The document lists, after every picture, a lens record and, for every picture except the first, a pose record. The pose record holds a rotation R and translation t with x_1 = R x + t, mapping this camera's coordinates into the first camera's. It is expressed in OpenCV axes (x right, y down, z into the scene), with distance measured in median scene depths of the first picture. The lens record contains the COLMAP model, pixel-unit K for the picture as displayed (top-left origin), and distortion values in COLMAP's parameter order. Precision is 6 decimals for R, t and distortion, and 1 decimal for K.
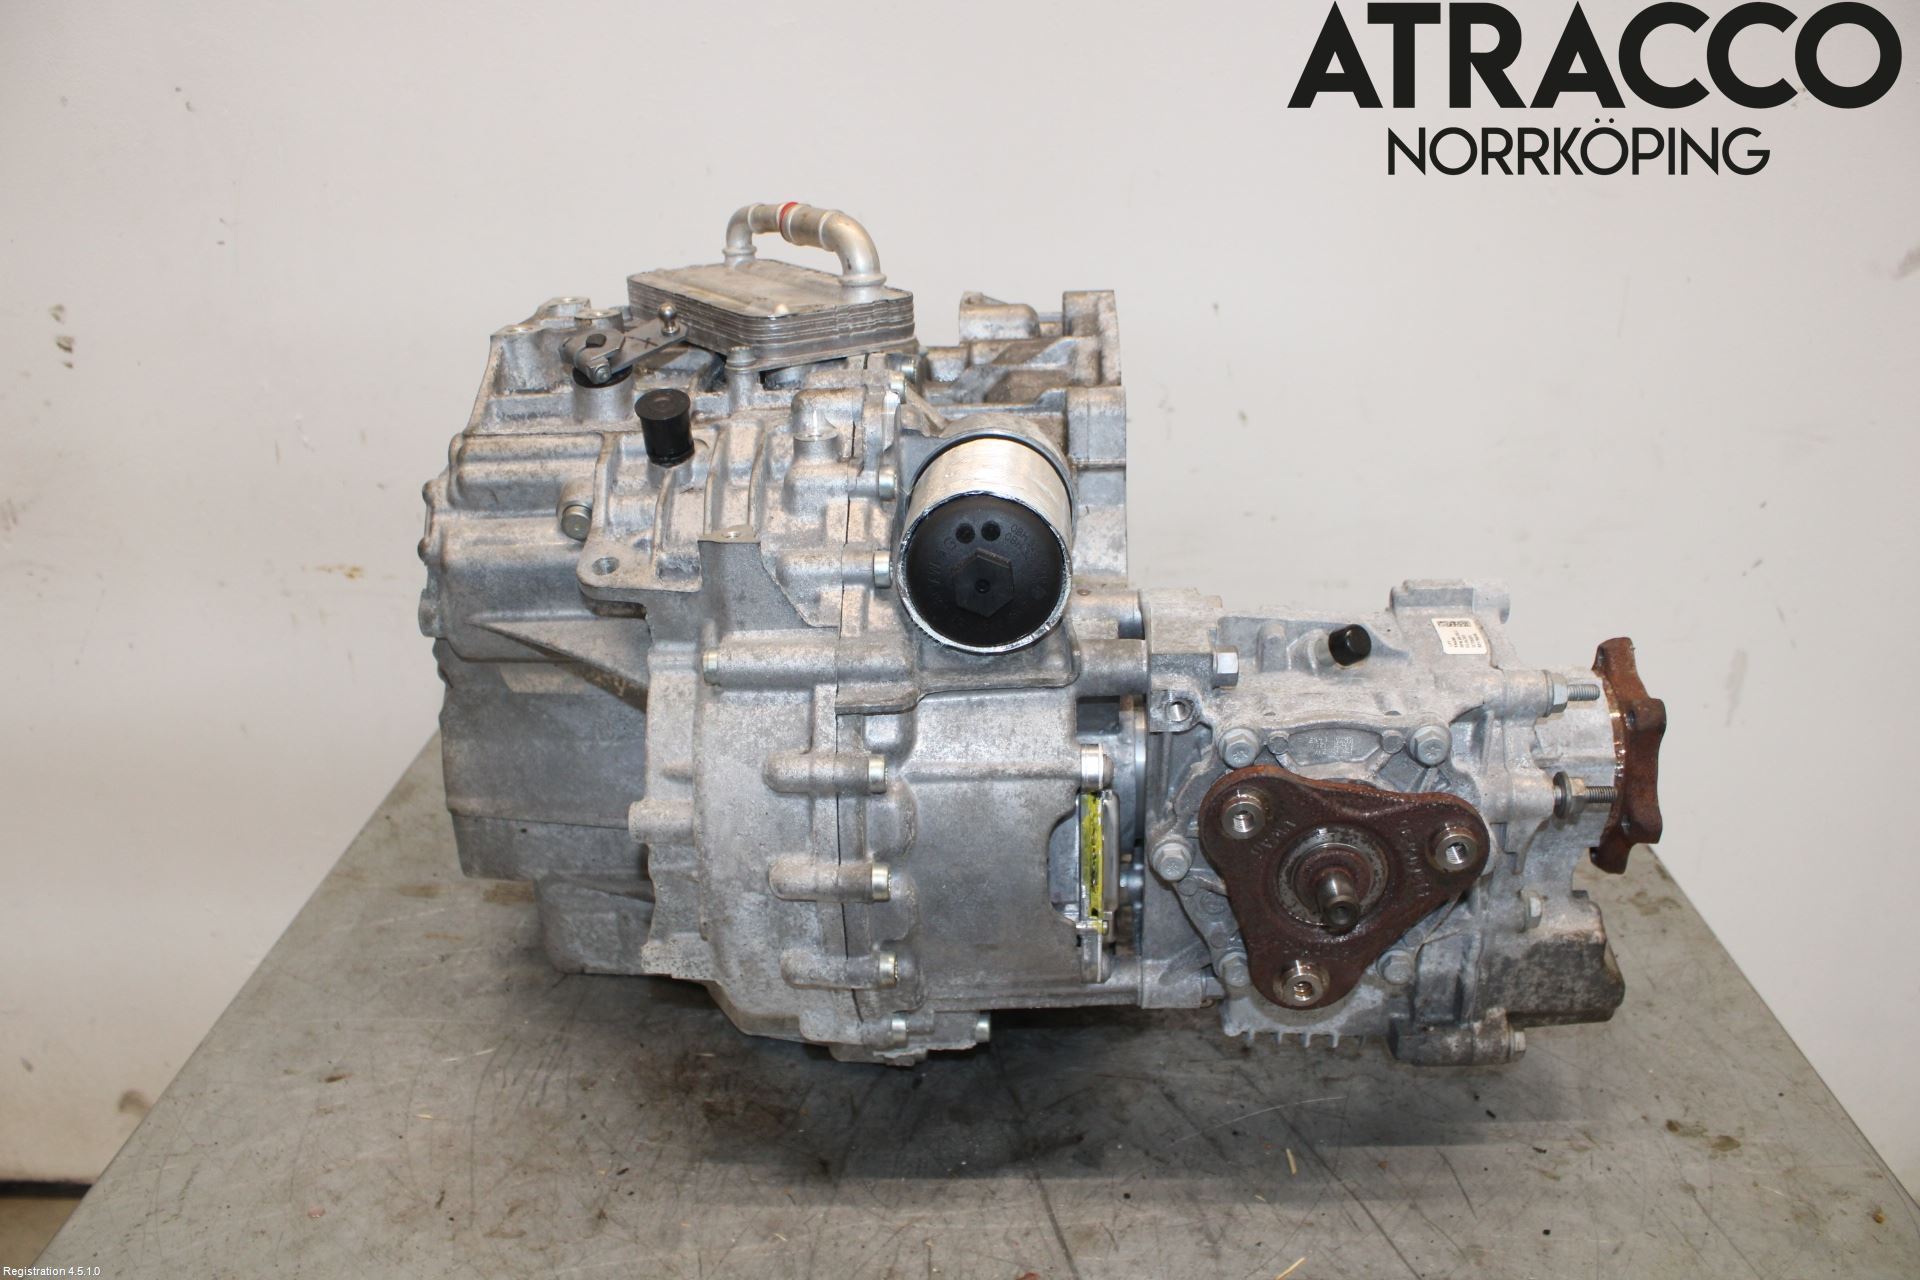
lens RADIAL K [[1634.4, 0, 960.9], [0, 1634.4, 640.6], [0, 0, 1]] dist [-0.014645, -0.000977]
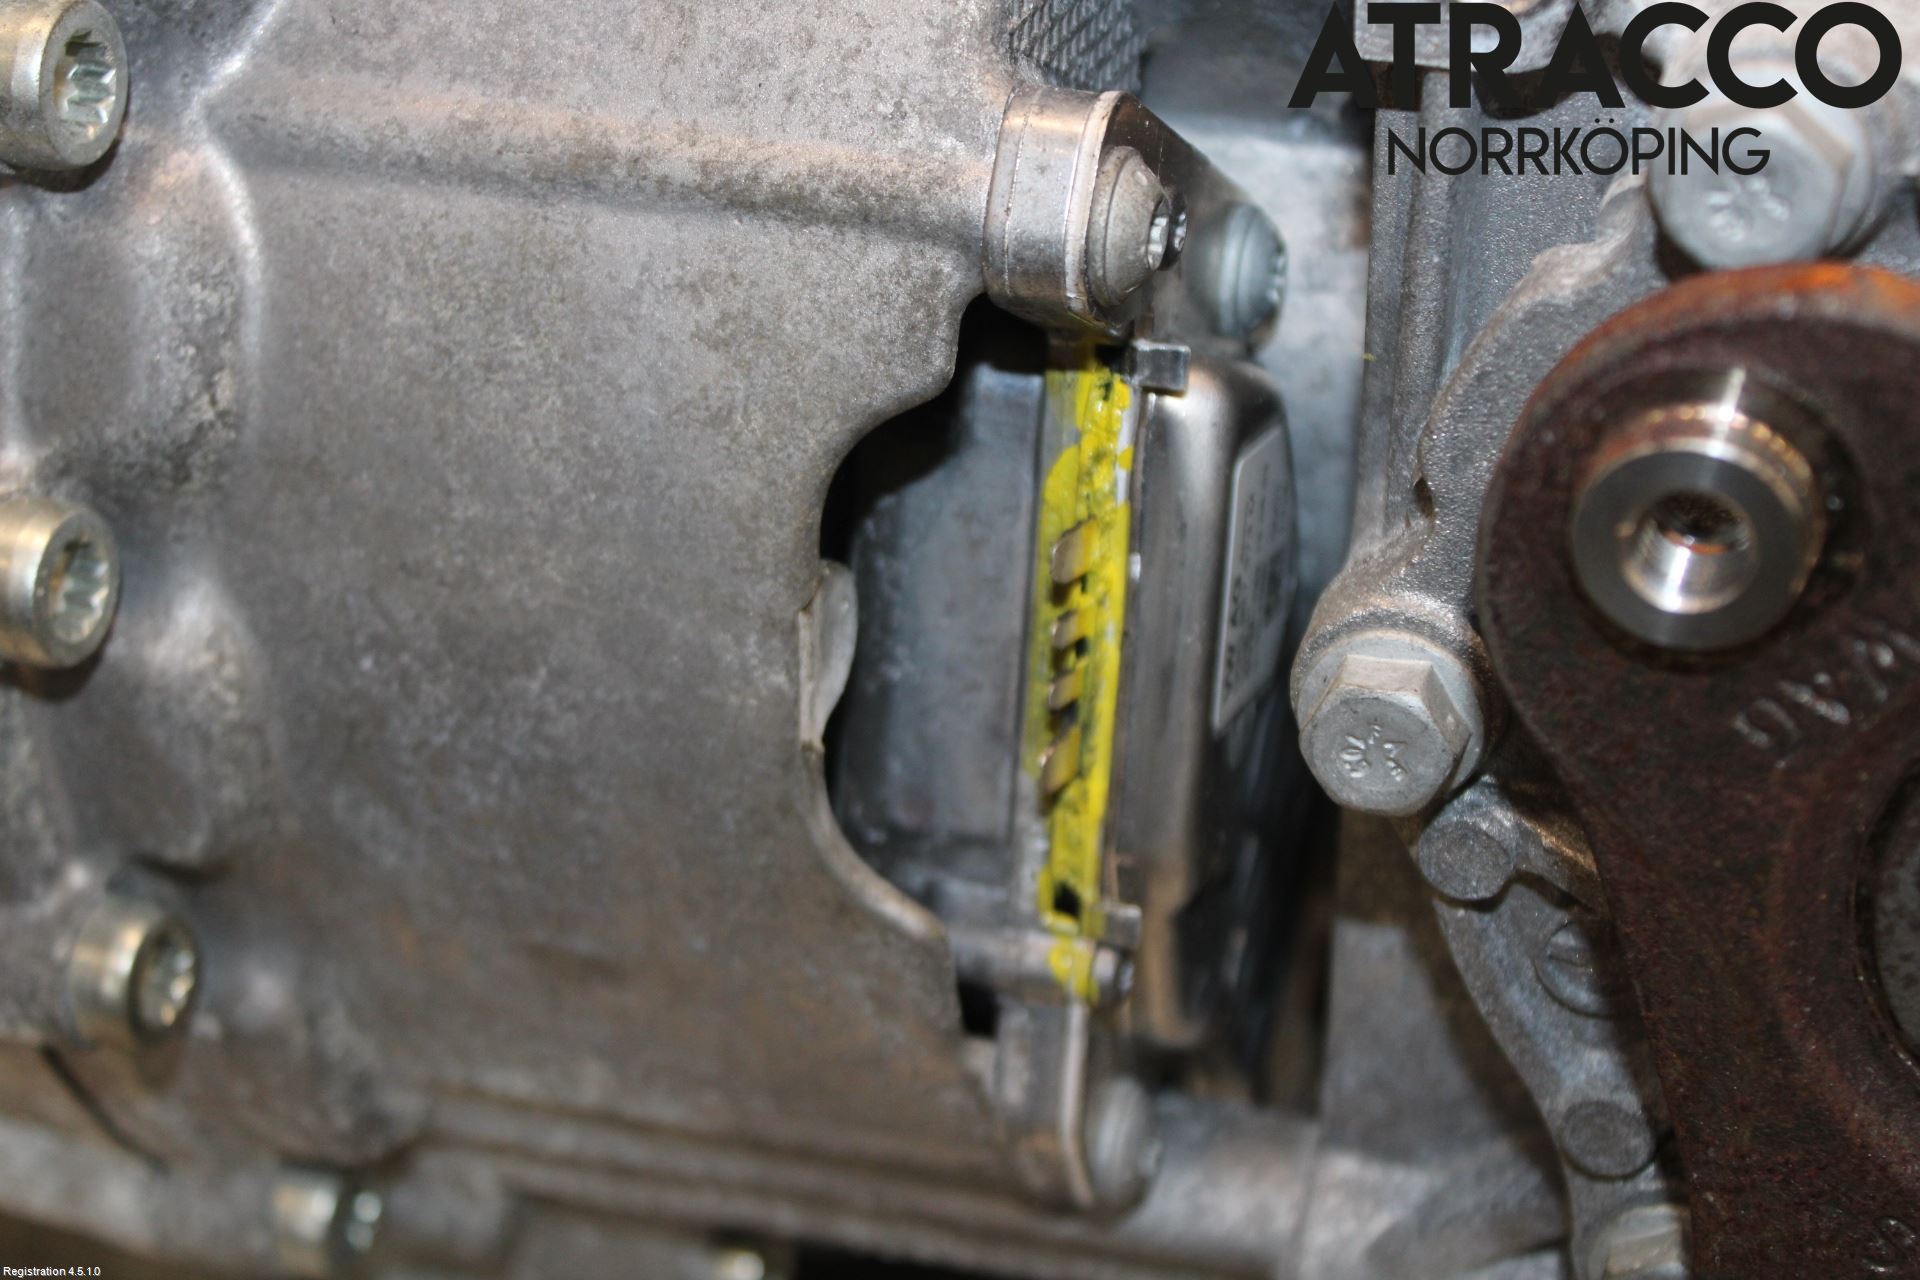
lens RADIAL K [[3621.1, 0, 959.6], [0, 3621.1, 638.6], [0, 0, 1]] dist [0.099699, 0.000000]
pose [[0.957871, 0.162996, -0.236465, 0.182449], [-0.134506, 0.982070, 0.132086, 0.071866], [0.253754, -0.094715, 0.962620, 0.548880]]
